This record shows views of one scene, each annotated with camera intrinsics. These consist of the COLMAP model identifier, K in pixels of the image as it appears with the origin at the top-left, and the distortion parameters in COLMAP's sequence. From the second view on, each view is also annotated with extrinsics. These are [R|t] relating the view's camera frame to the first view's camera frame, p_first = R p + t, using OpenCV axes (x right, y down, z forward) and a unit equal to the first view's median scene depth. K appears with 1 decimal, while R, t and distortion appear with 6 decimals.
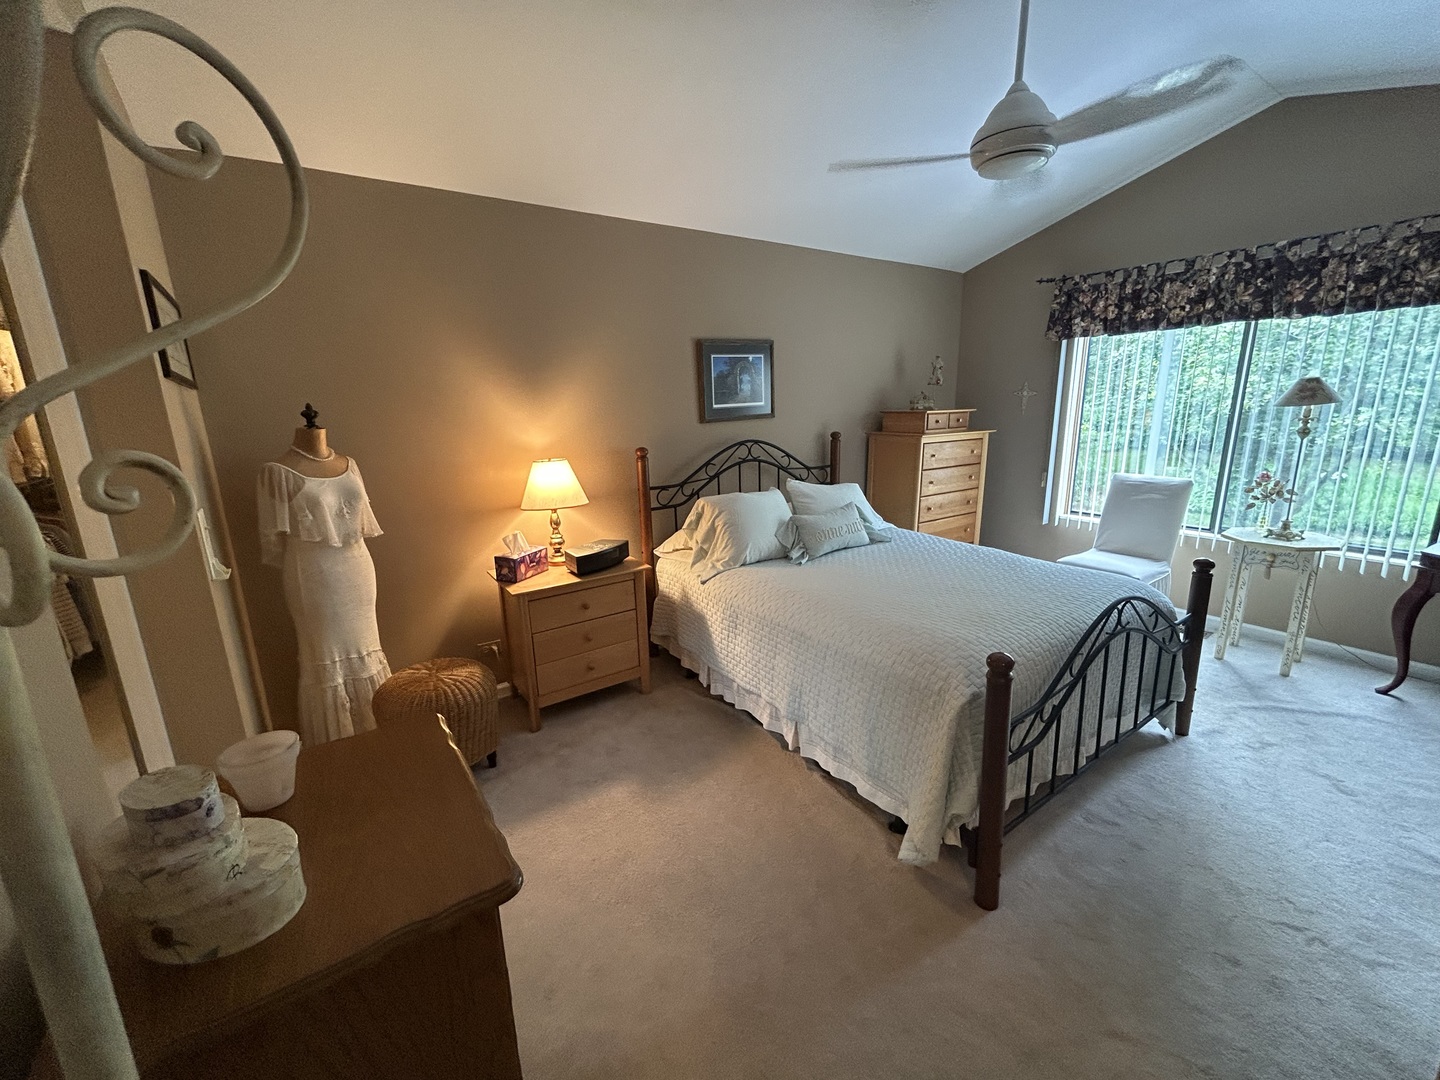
lens RADIAL K [[584.7, 0, 715.3], [0, 584.7, 542.6], [0, 0, 1]] dist [-0.000535, -0.000462]
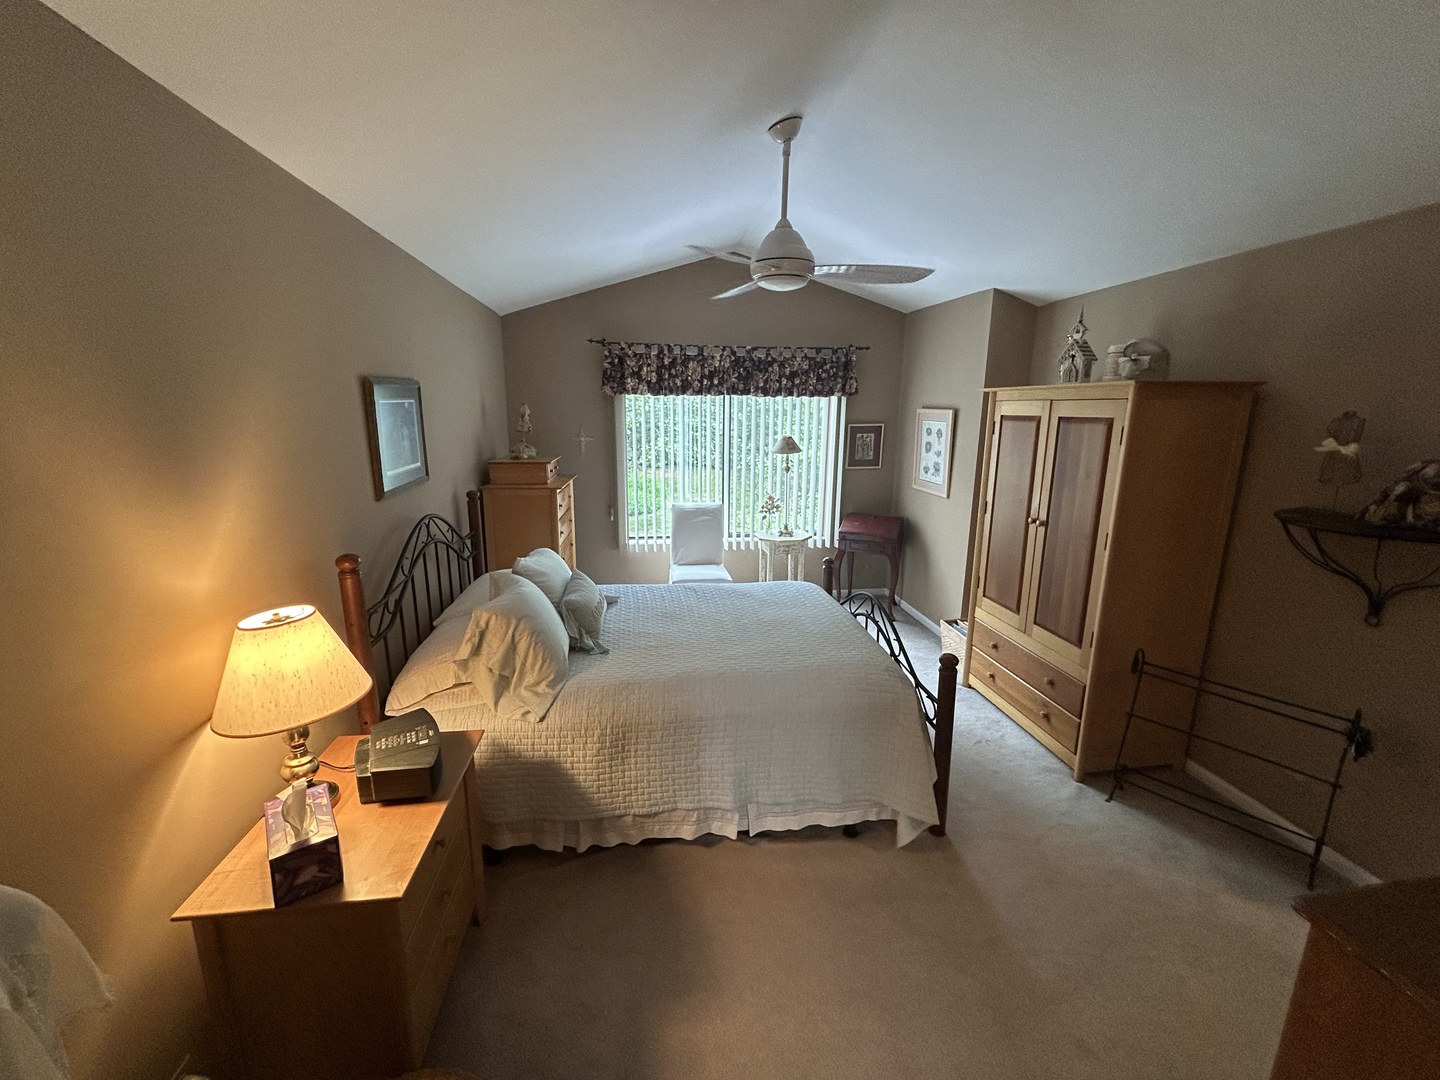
lens RADIAL K [[584.7, 0, 715.3], [0, 584.7, 542.6], [0, 0, 1]] dist [-0.000535, -0.000462]
pose [[0.449192, -0.170903, 0.876937, -0.470910], [0.192081, 0.977055, 0.092025, -0.155594], [-0.872543, 0.127106, 0.471712, 0.382984]]
